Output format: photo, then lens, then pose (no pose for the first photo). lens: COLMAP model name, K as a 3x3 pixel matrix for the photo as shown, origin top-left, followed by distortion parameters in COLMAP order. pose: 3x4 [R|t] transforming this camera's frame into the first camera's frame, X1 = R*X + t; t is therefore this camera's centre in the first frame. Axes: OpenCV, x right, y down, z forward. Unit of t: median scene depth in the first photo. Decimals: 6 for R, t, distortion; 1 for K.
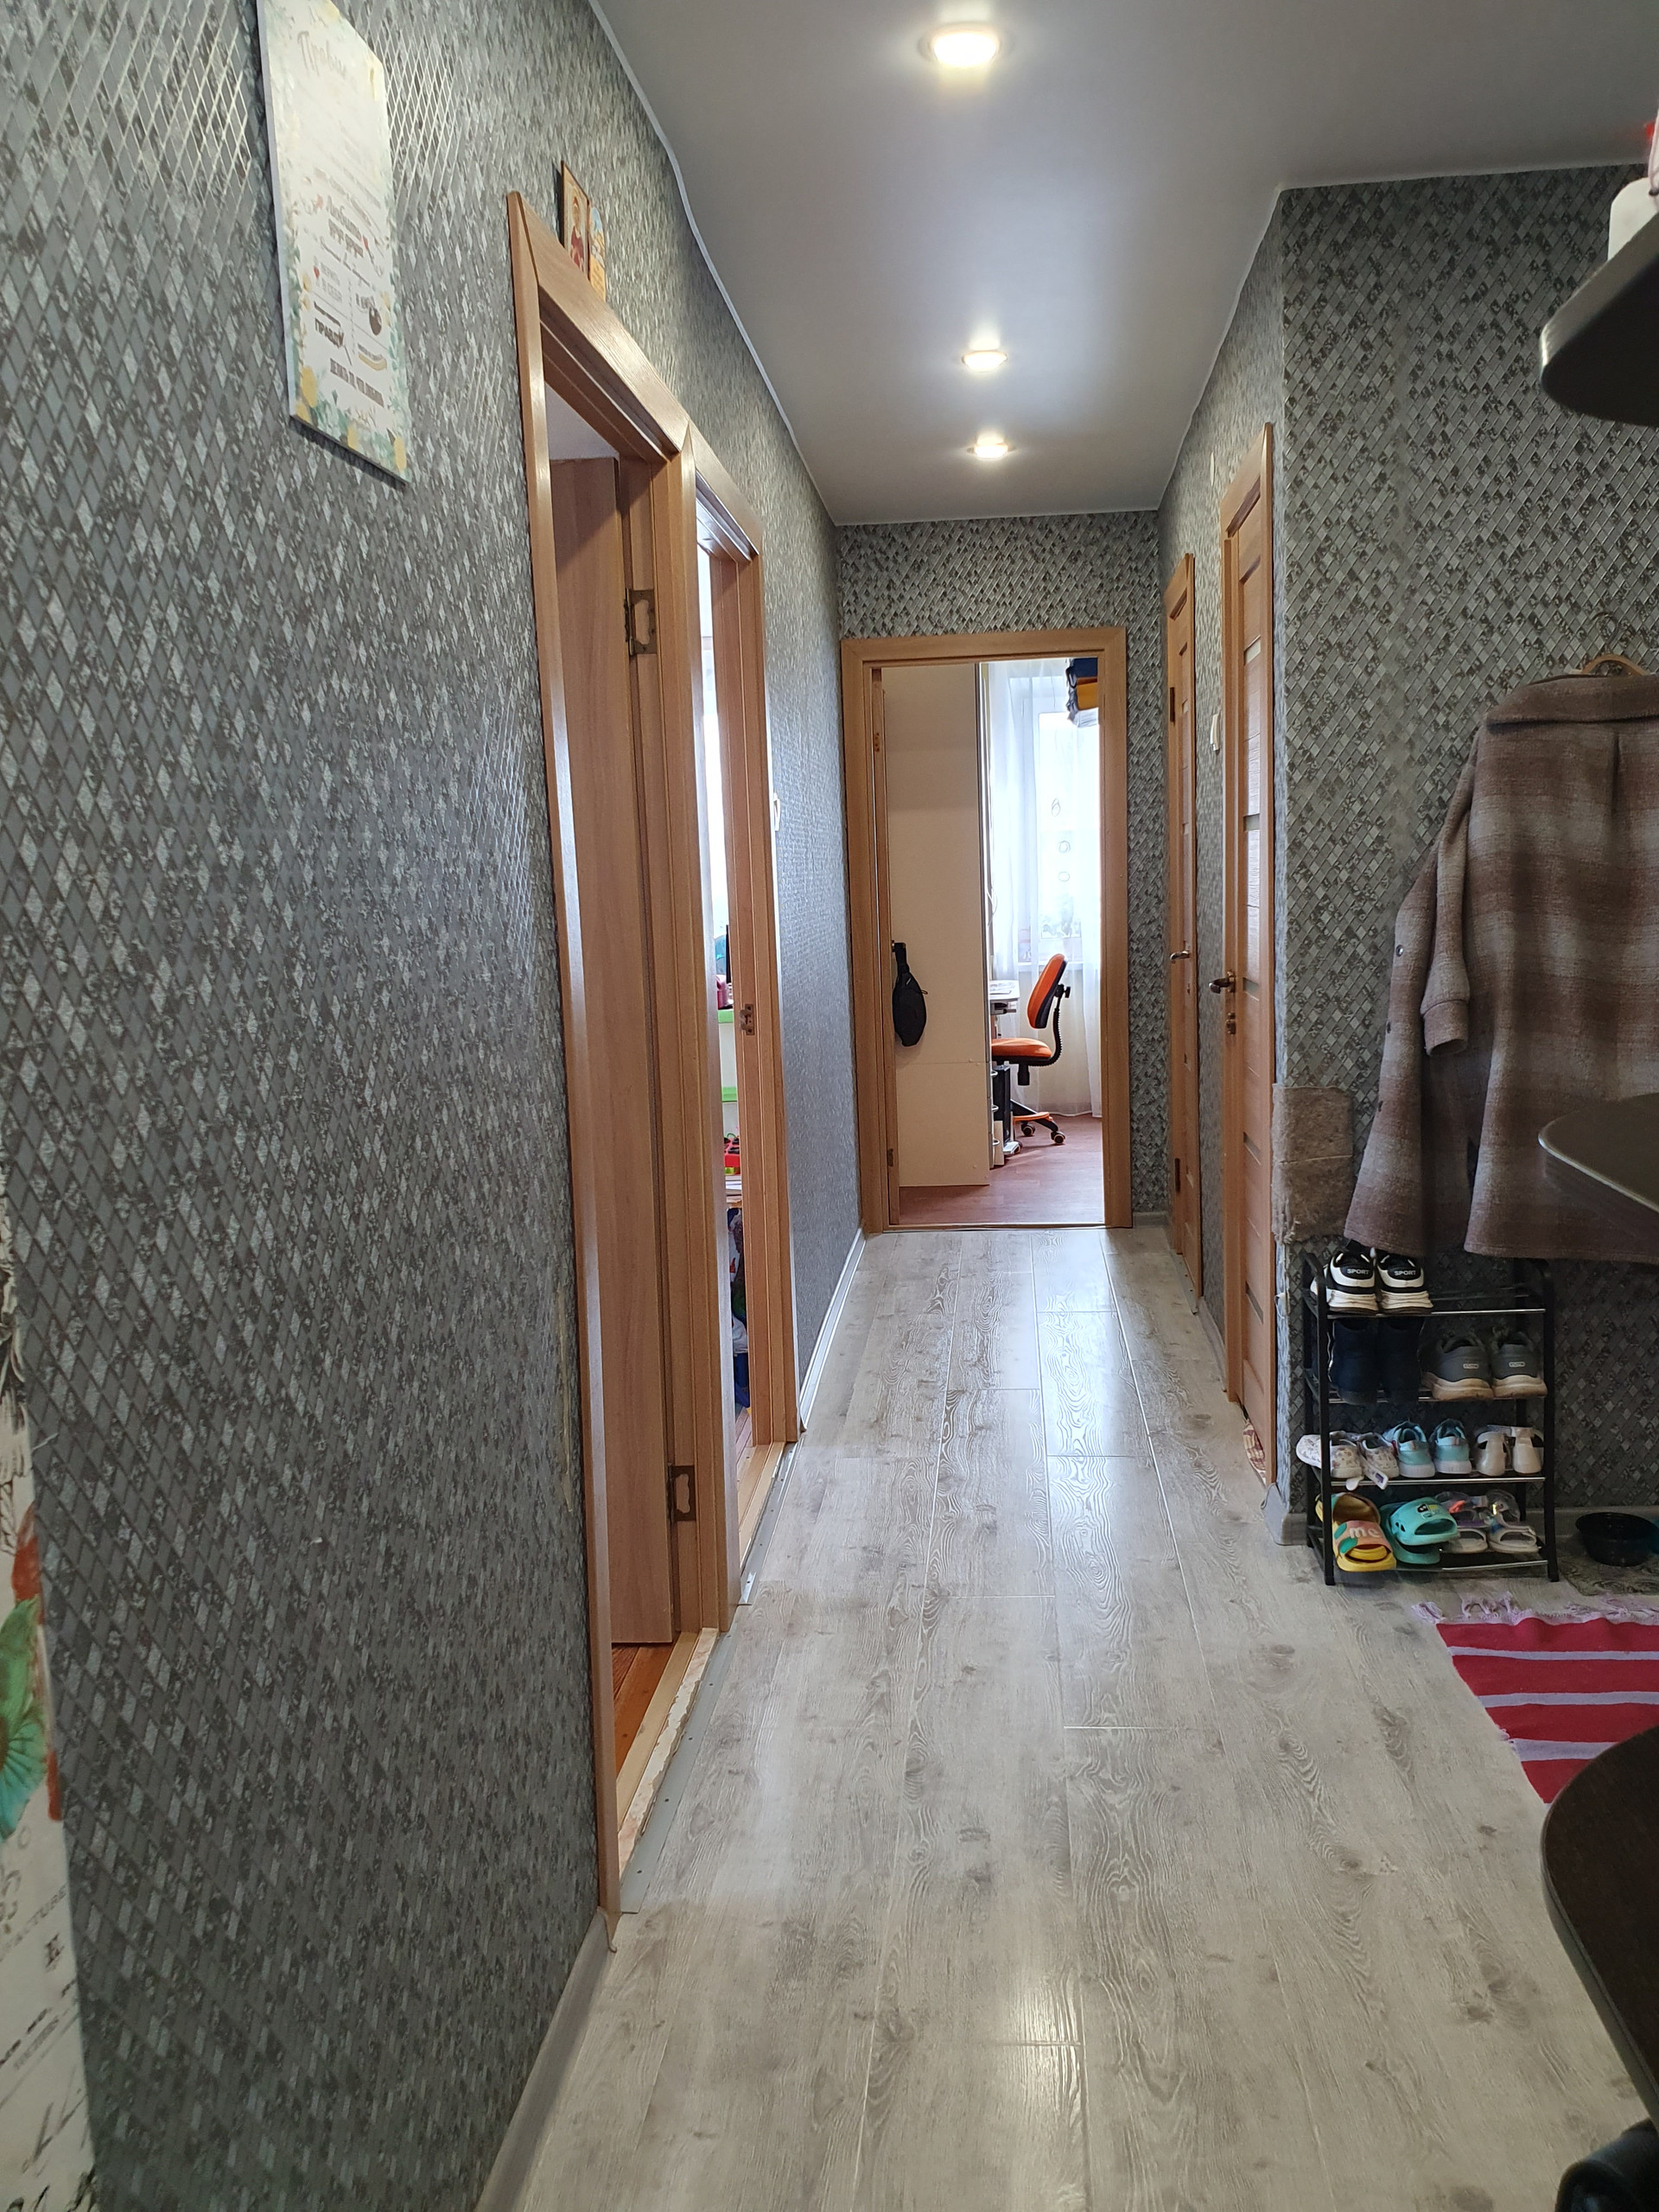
lens RADIAL K [[1729.6, 0, 833.1], [0, 1729.6, 1107.2], [0, 0, 1]] dist [0.008142, -0.010283]
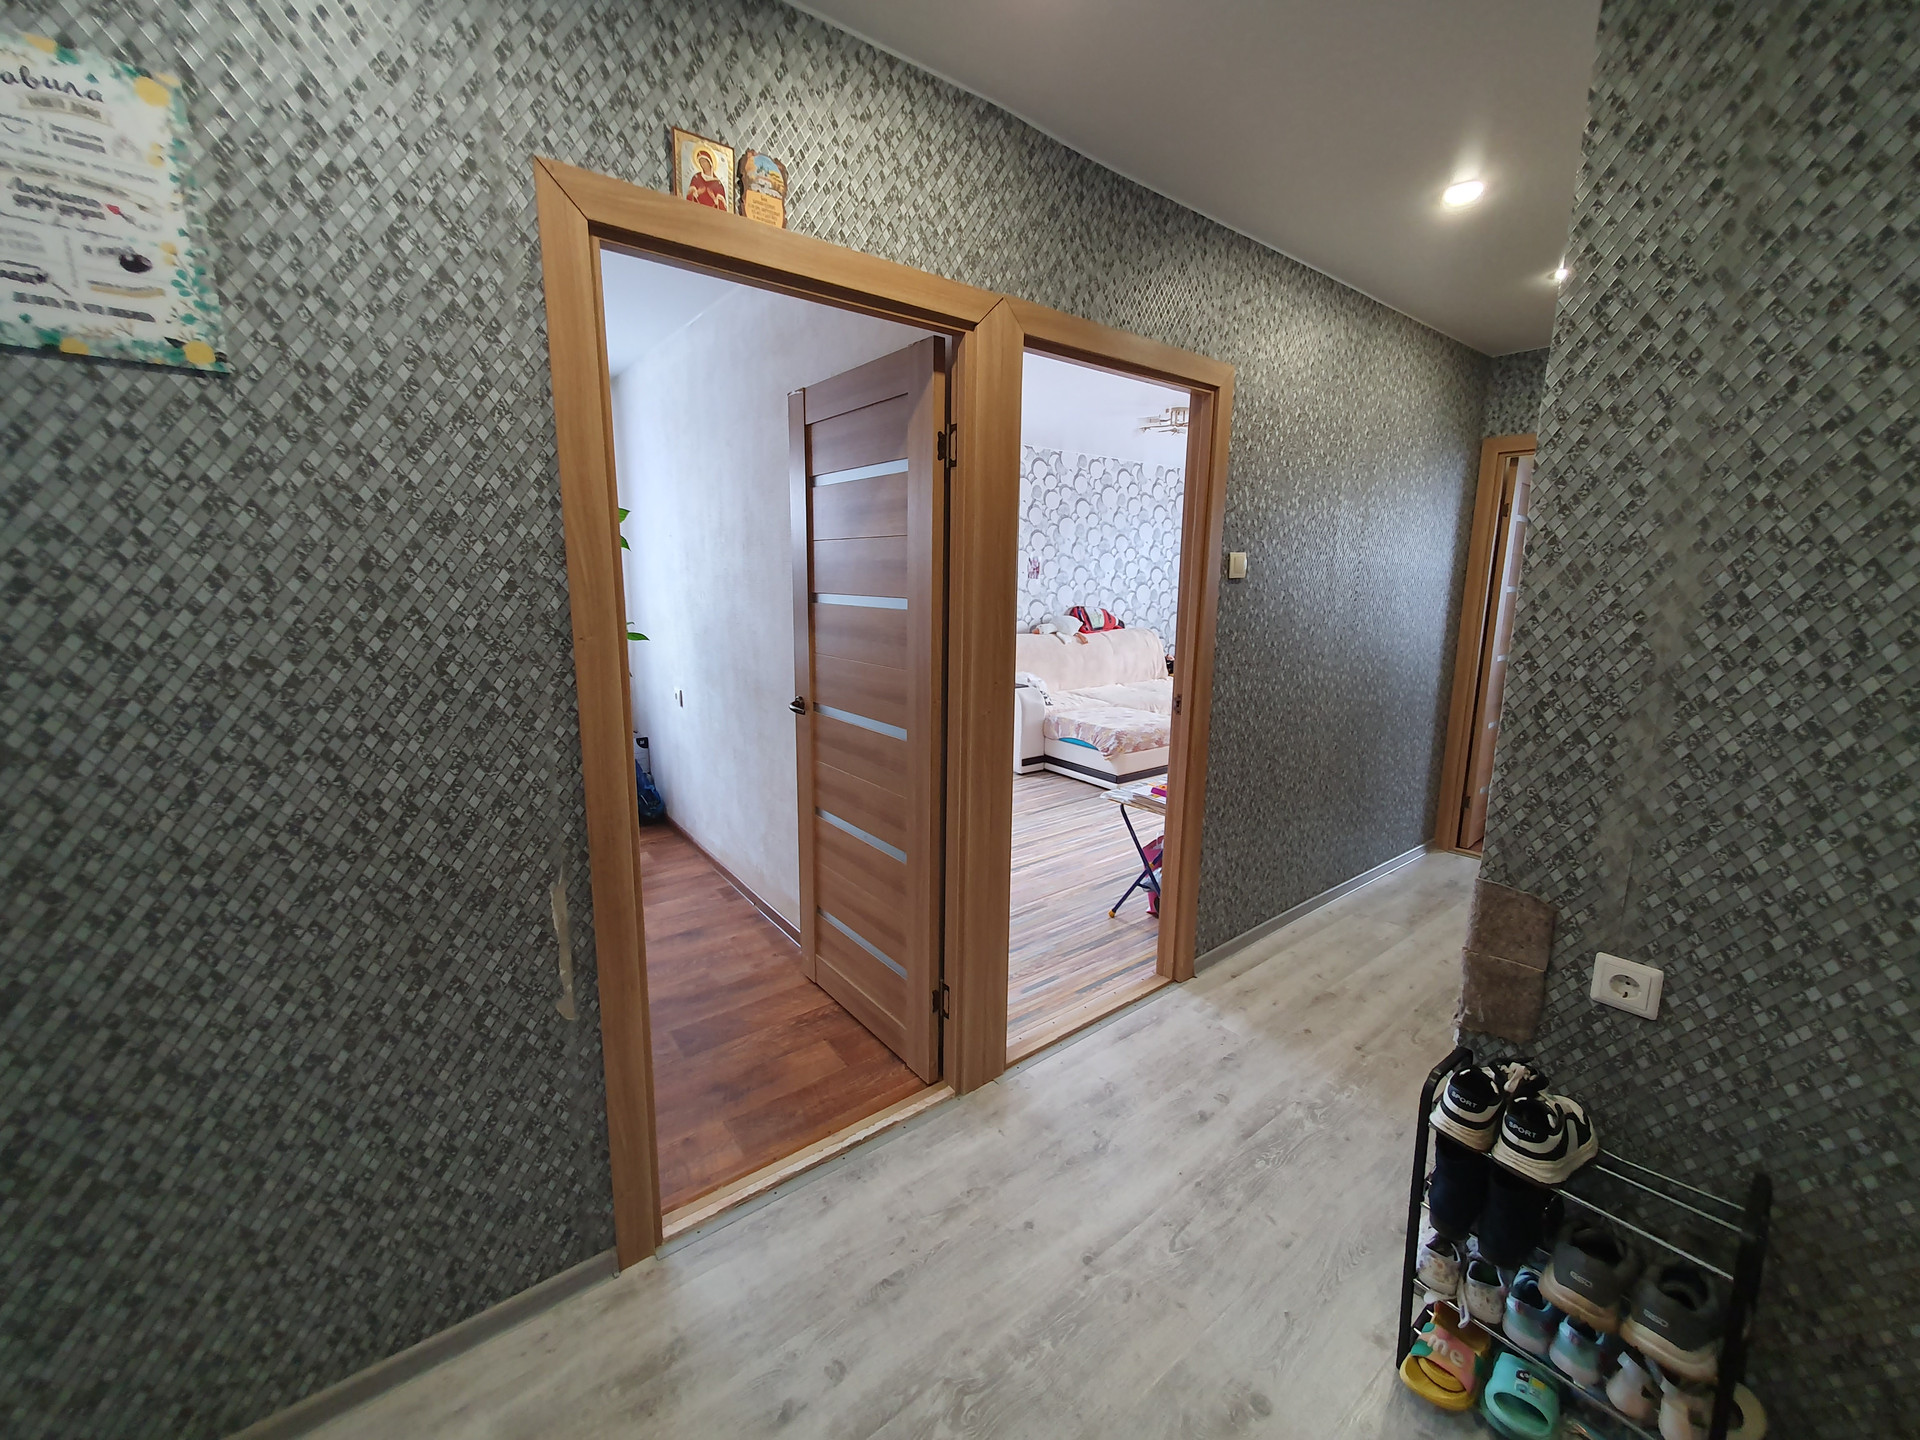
lens RADIAL K [[761.2, 0, 958.0], [0, 761.2, 710.7], [0, 0, 1]] dist [0.007304, 0.001287]
pose [[0.687260, 0.172542, -0.705623, 0.364224], [-0.136017, 0.984767, 0.108322, -0.116113], [0.713564, 0.021532, 0.700259, 0.503282]]
